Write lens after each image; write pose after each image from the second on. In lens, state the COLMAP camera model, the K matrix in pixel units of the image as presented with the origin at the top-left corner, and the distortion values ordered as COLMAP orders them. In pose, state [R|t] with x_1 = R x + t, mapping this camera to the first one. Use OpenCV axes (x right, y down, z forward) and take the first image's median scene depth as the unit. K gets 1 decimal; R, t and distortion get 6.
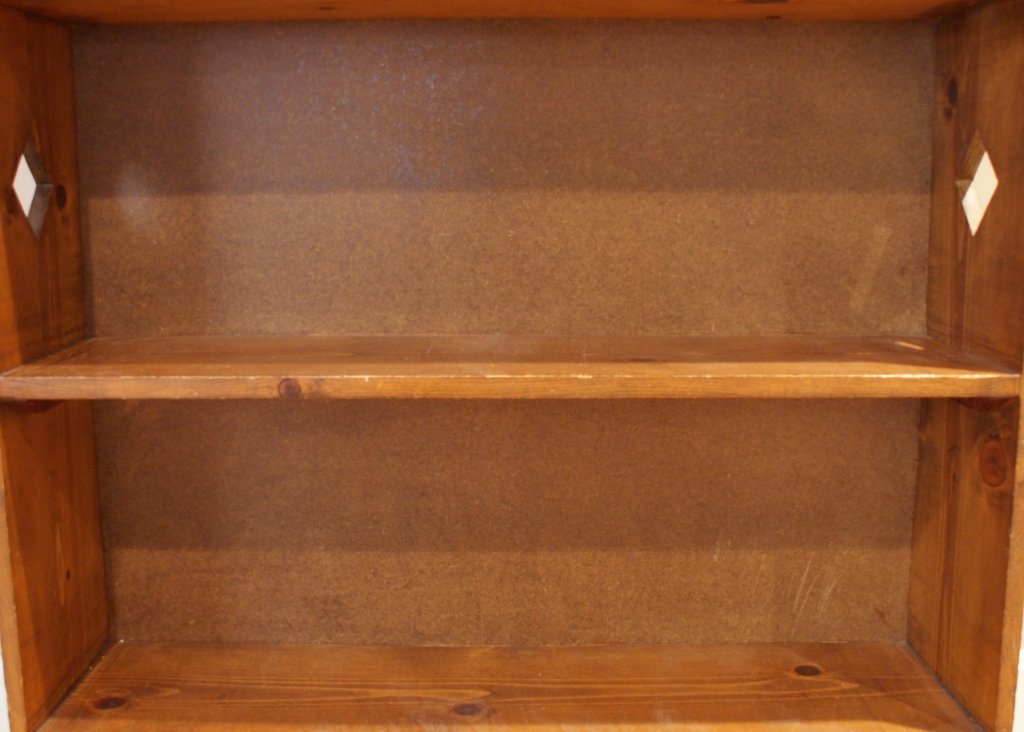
lens RADIAL K [[1199.8, 0, 478.0], [0, 1199.8, 370.5], [0, 0, 1]] dist [-0.148324, 0.066147]
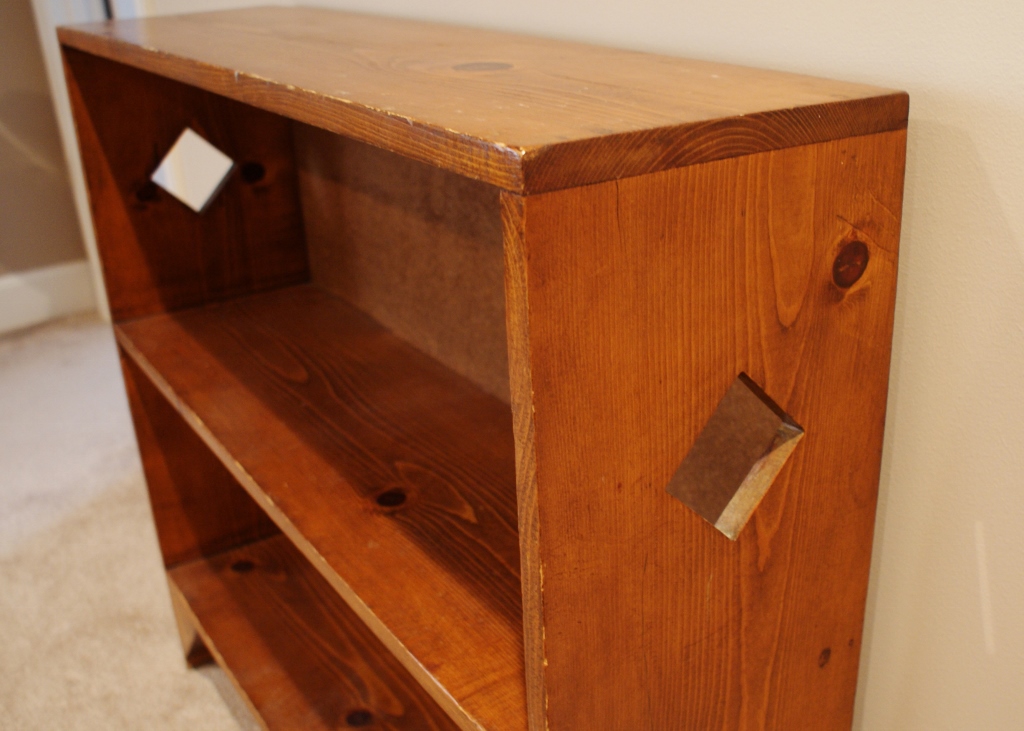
lens RADIAL K [[1072.7, 0, 570.5], [0, 1072.7, 362.8], [0, 0, 1]] dist [-0.124113, 0.017779]
pose [[0.597741, 0.305154, -0.741341, 0.667687], [-0.113987, 0.947679, 0.298180, -0.306731], [0.793545, -0.093731, 0.601250, 0.558501]]
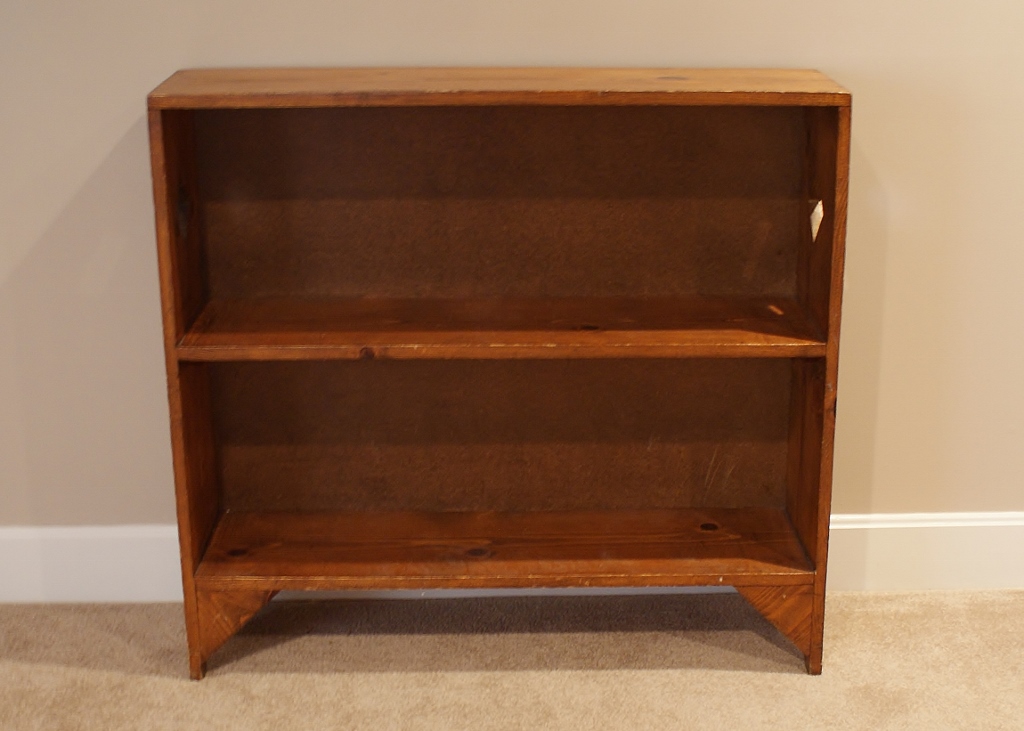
lens RADIAL K [[1613.7, 0, 512.0], [0, 1613.7, 365.5], [0, 0, 1]] dist [-0.135173, 0.019785]
pose [[0.999421, -0.006318, 0.033435, -0.029492], [0.001665, 0.990514, 0.137398, -0.214758], [-0.033986, -0.137263, 0.989951, -0.927676]]
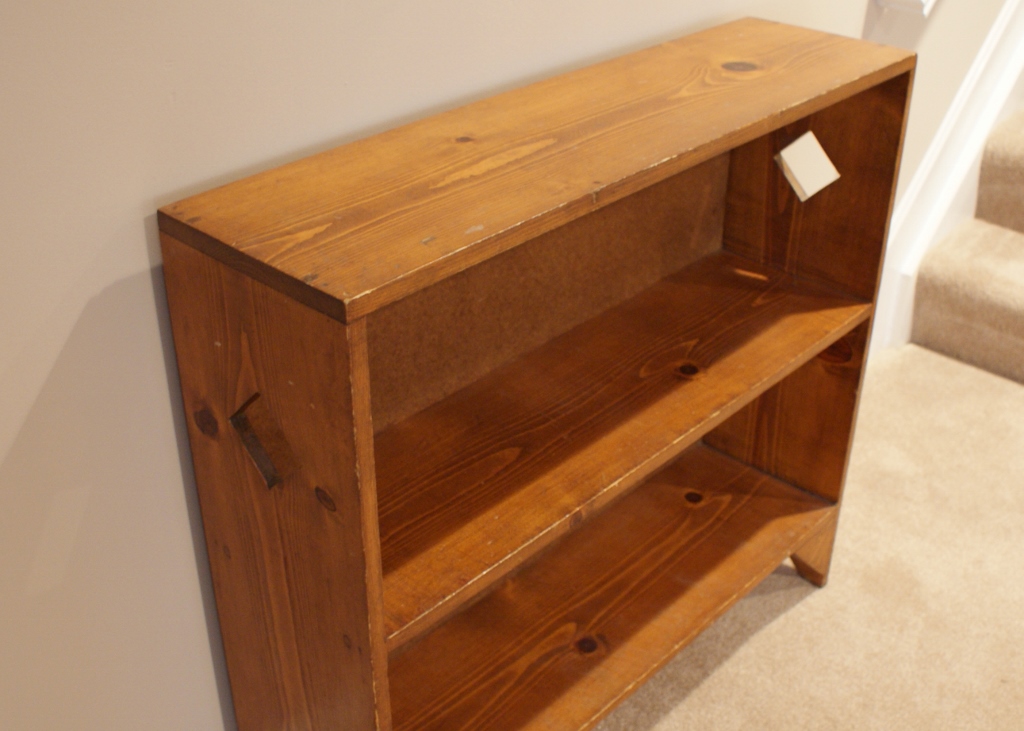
lens RADIAL K [[1199.8, 0, 478.0], [0, 1199.8, 370.0], [0, 0, 1]] dist [-0.148324, 0.066147]
pose [[0.679961, -0.371641, 0.632089, -0.753905], [0.122699, 0.907554, 0.401610, -0.498510], [-0.722909, -0.195522, 0.662702, 0.248817]]
